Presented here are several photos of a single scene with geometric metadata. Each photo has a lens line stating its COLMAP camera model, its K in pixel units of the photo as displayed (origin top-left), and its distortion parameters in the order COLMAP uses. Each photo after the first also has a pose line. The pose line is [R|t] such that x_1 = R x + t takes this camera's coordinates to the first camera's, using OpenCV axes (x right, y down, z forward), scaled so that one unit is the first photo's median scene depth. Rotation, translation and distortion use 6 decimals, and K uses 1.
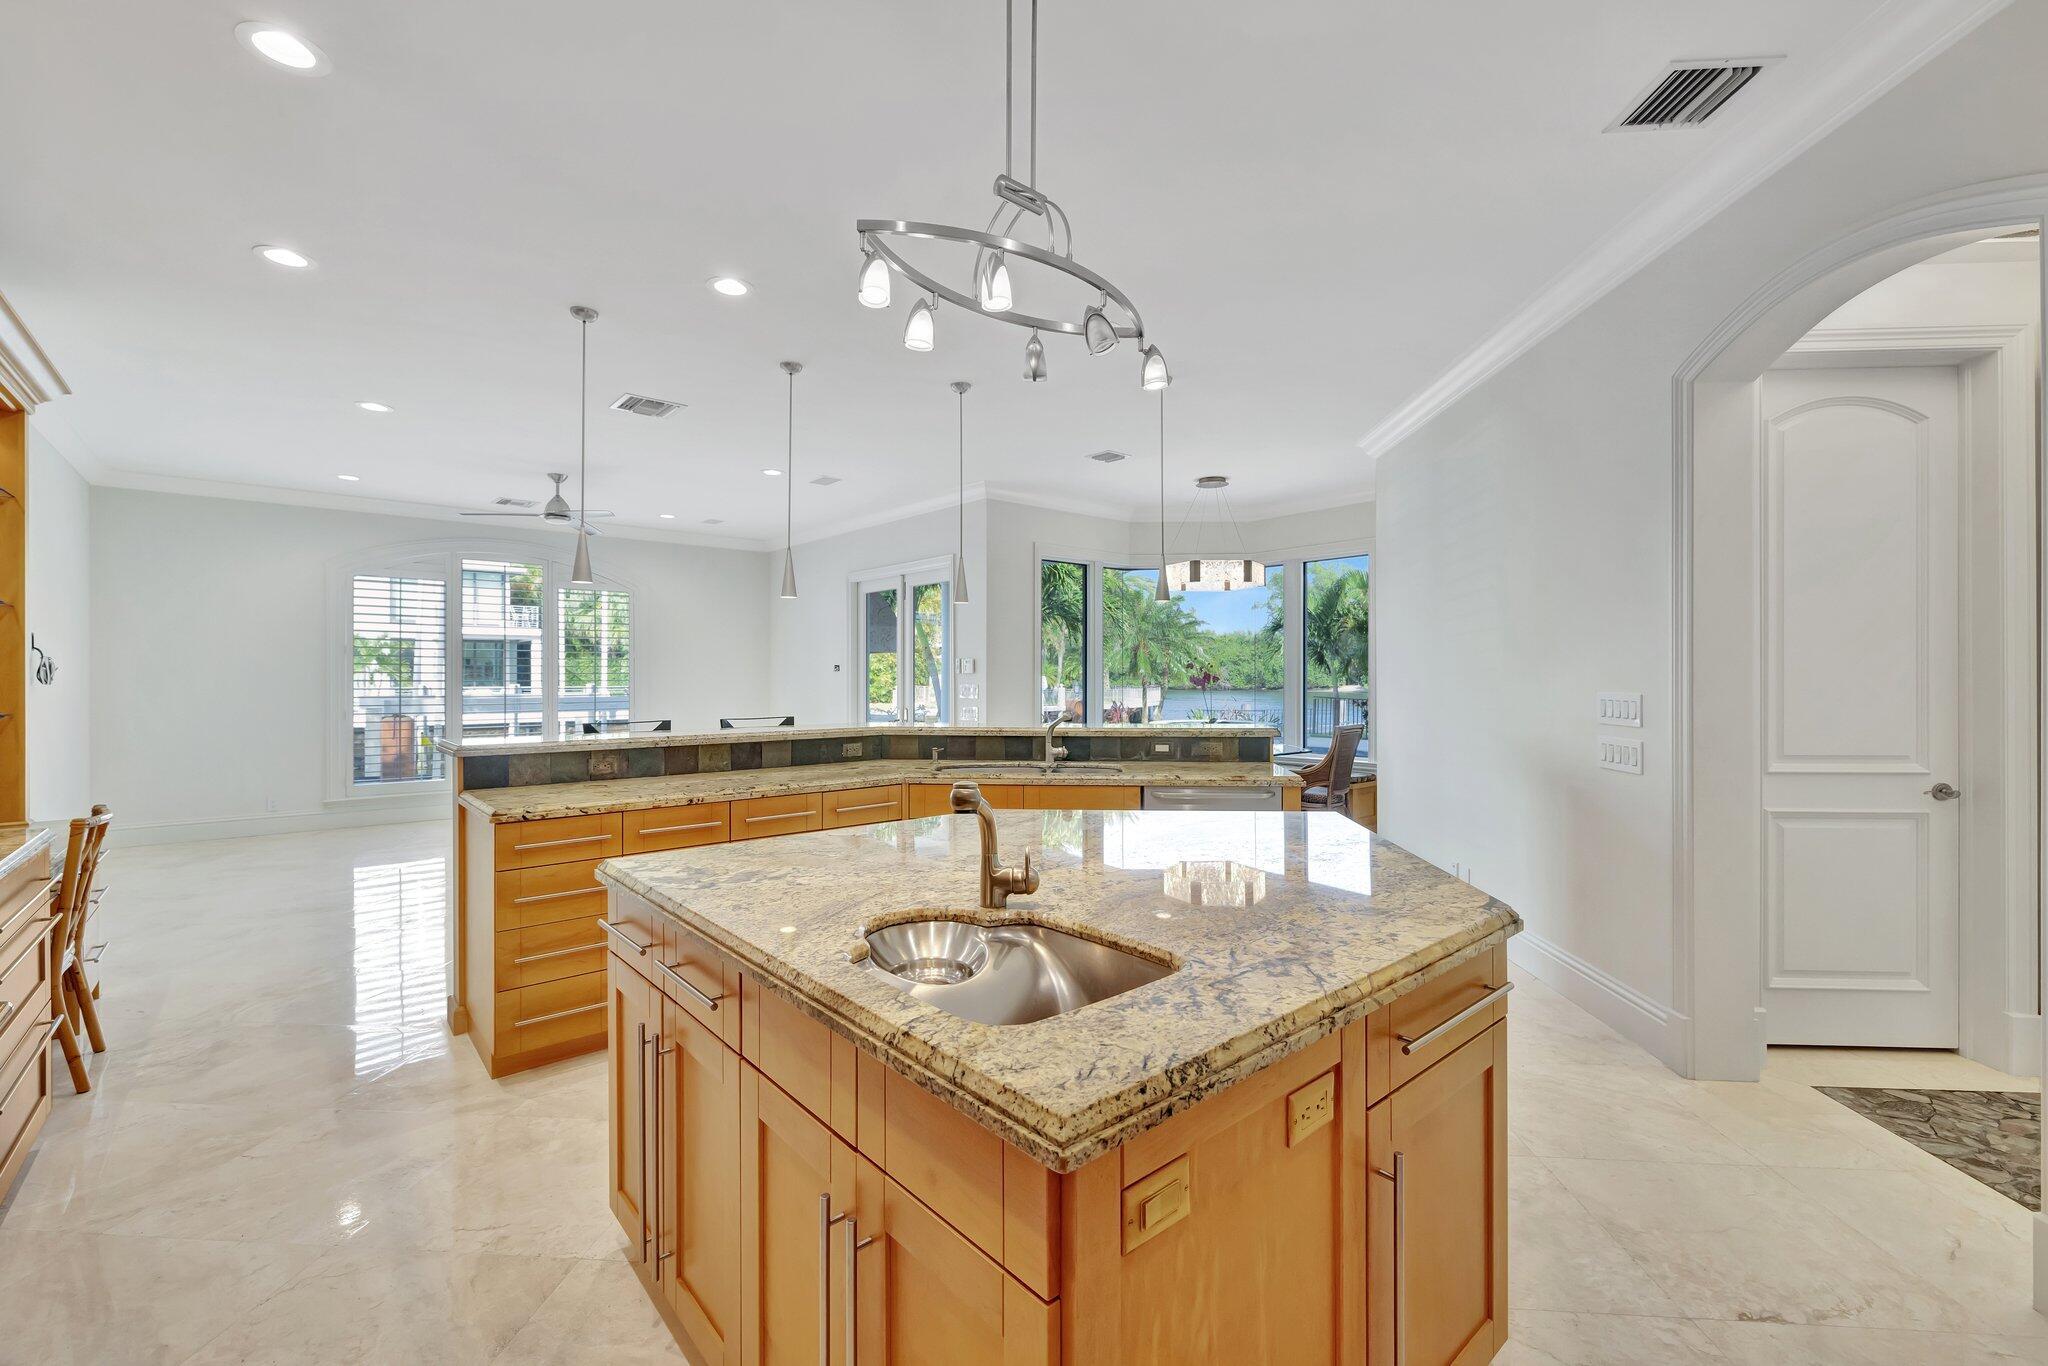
lens RADIAL K [[864.1, 0, 1004.8], [0, 864.1, 678.7], [0, 0, 1]] dist [0.001865, 0.000223]
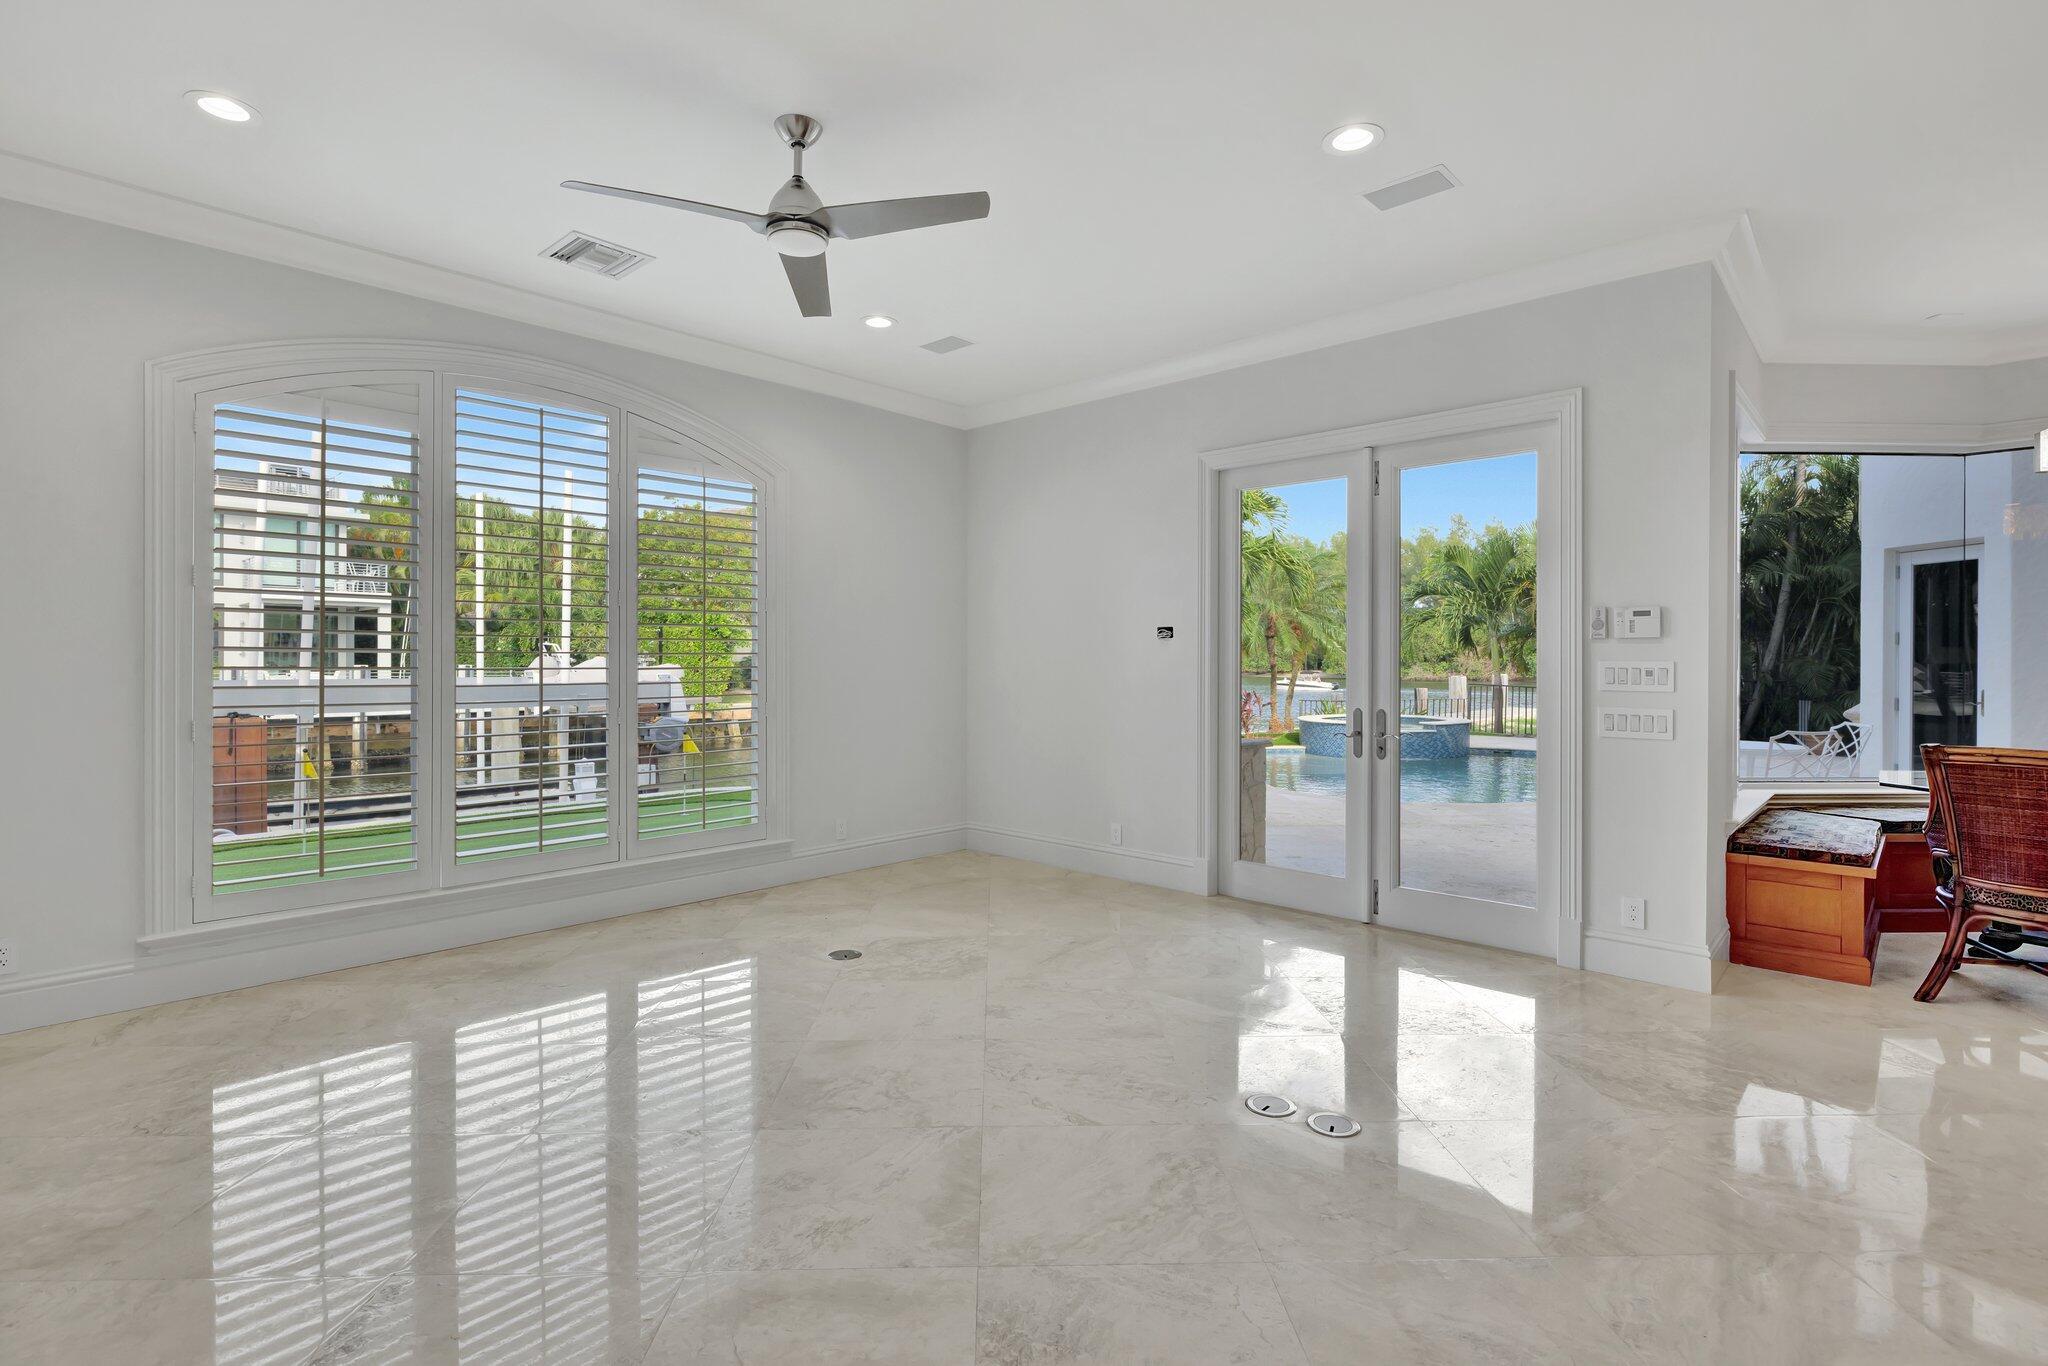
lens RADIAL K [[963.7, 0, 1018.0], [0, 963.7, 673.7], [0, 0, 1]] dist [-0.012014, -0.000128]
pose [[0.993007, 0.001169, 0.118049, -0.279465], [-0.002605, 0.999924, 0.012010, 0.004955], [-0.118026, -0.012233, 0.992935, 0.330282]]
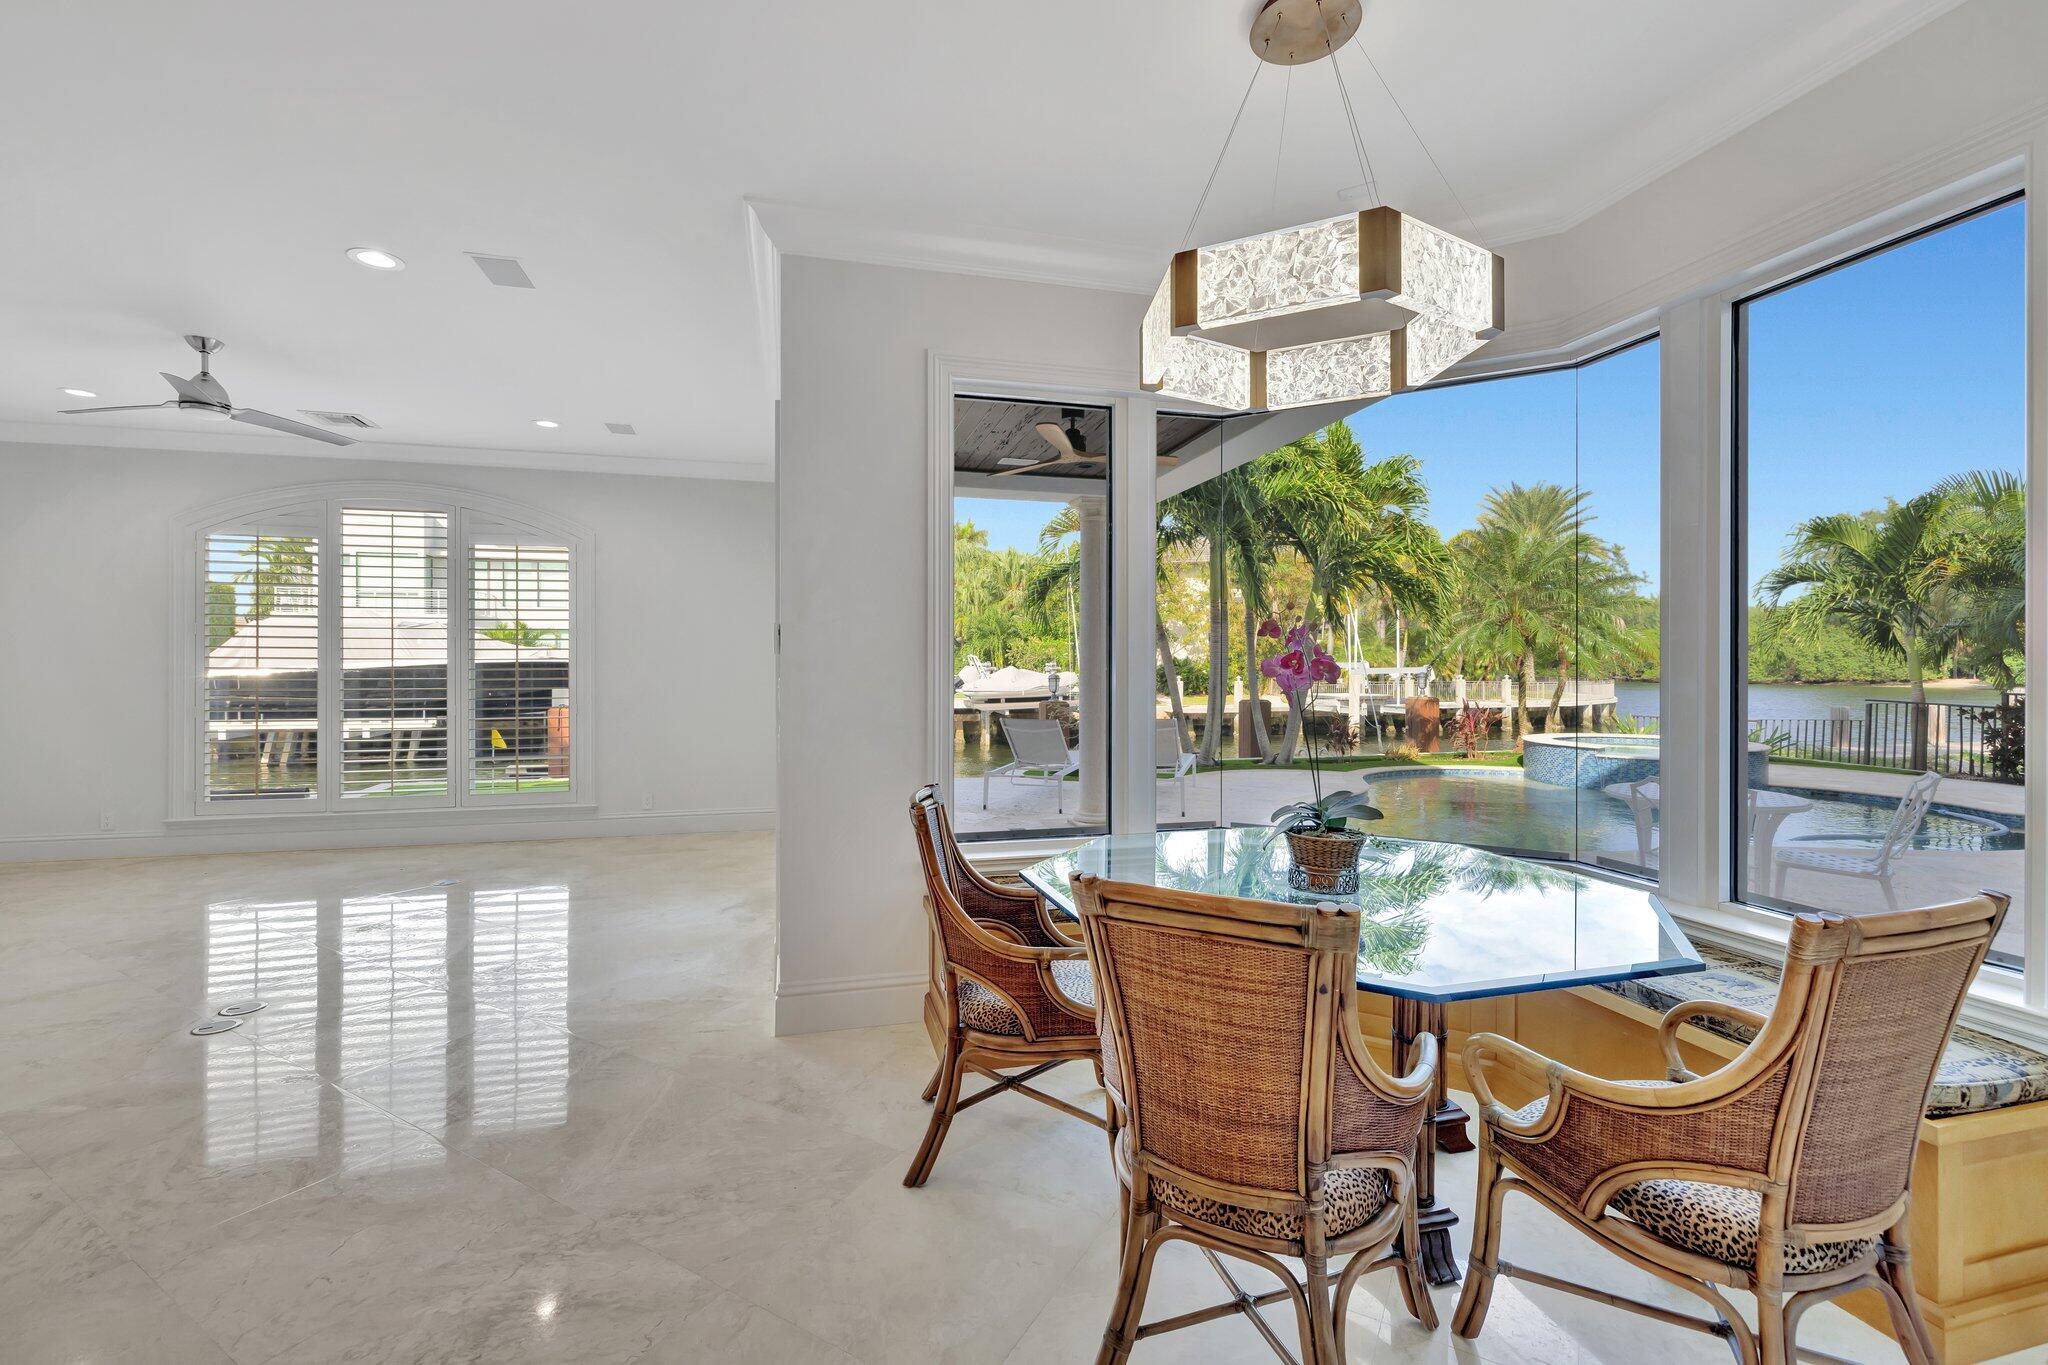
lens RADIAL K [[866.1, 0, 1011.6], [0, 866.1, 674.5], [0, 0, 1]] dist [0.001656, 0.000059]
pose [[0.901291, 0.006539, -0.433165, 0.168001], [-0.003059, 0.999957, 0.008730, -0.000838], [0.433204, -0.006543, 0.901272, 0.410129]]
